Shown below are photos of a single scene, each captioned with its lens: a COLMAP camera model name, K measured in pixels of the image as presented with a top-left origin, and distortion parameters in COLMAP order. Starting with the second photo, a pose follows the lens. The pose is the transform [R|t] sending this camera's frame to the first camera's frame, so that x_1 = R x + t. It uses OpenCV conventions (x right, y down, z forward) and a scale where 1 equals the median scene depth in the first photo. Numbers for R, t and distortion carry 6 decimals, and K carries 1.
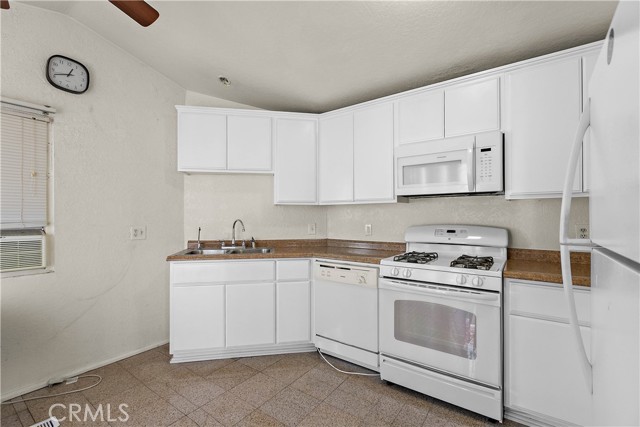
lens RADIAL K [[291.2, 0, 320.0], [0, 291.2, 213.5], [0, 0, 1]] dist [-0.012345, 0.000199]
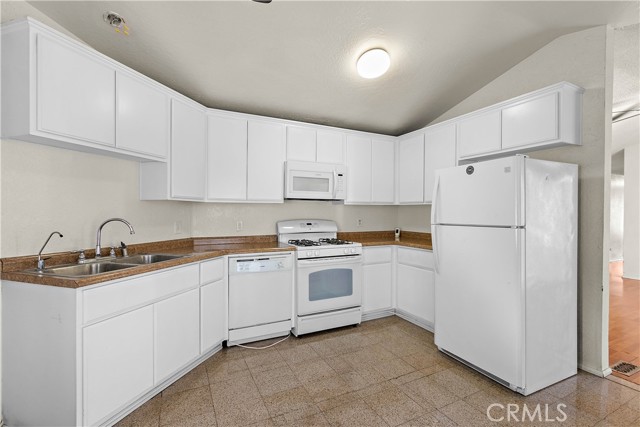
lens RADIAL K [[302.8, 0, 320.0], [0, 302.8, 213.5], [0, 0, 1]] dist [-0.017089, 0.000154]
pose [[0.434275, -0.001124, 0.900780, -0.849358], [-0.011281, 0.999914, 0.006687, -0.002676], [-0.900710, -0.013066, 0.434225, 0.263581]]
